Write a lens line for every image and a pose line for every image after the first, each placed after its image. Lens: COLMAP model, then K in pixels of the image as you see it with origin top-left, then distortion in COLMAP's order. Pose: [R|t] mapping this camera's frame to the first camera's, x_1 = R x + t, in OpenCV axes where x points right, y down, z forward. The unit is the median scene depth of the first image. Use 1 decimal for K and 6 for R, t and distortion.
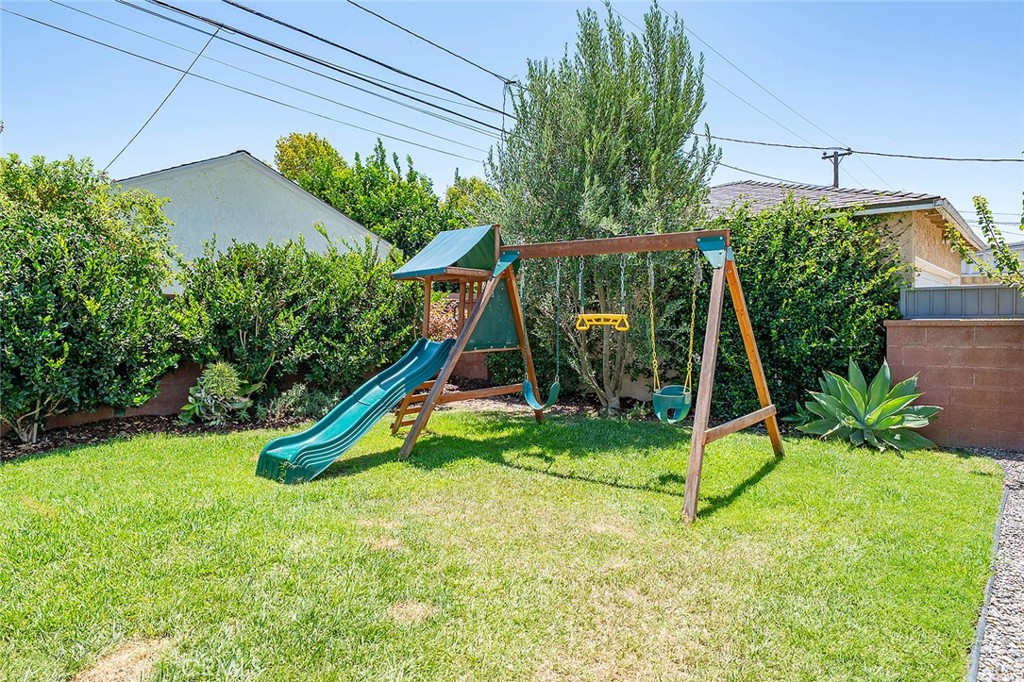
lens RADIAL K [[638.9, 0, 512.0], [0, 638.9, 341.0], [0, 0, 1]] dist [-0.005002, -0.001458]
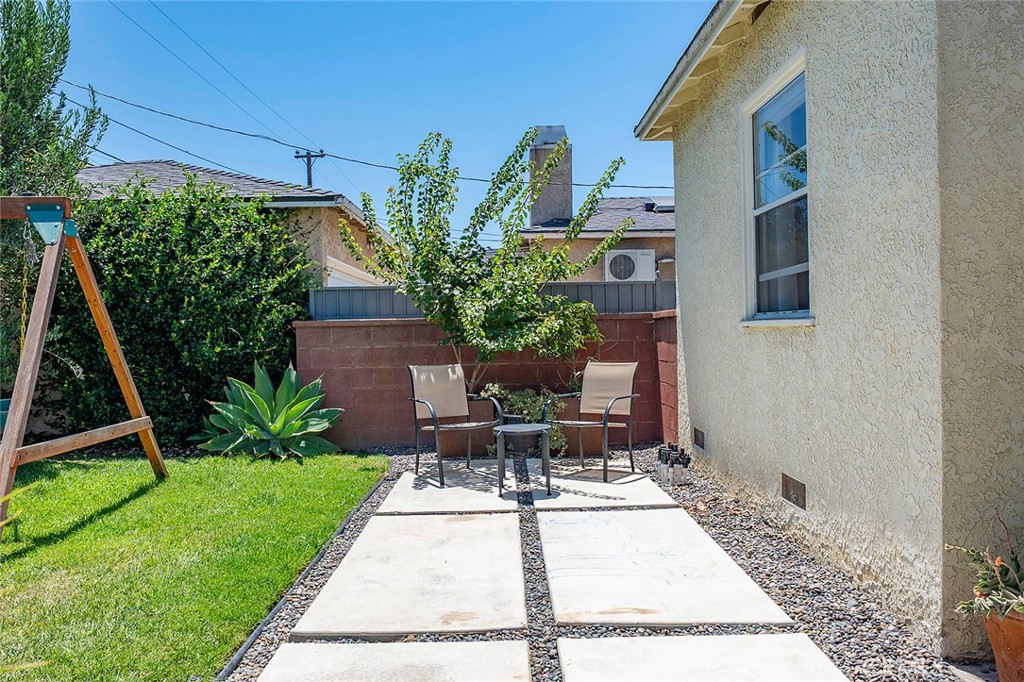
lens RADIAL K [[771.6, 0, 512.0], [0, 771.6, 341.0], [0, 0, 1]] dist [0.003071, 0.003585]
pose [[0.775676, -0.007911, 0.631082, 0.121635], [0.032693, 0.999083, -0.027659, 0.038553], [-0.630284, 0.042086, 0.775223, -0.074587]]
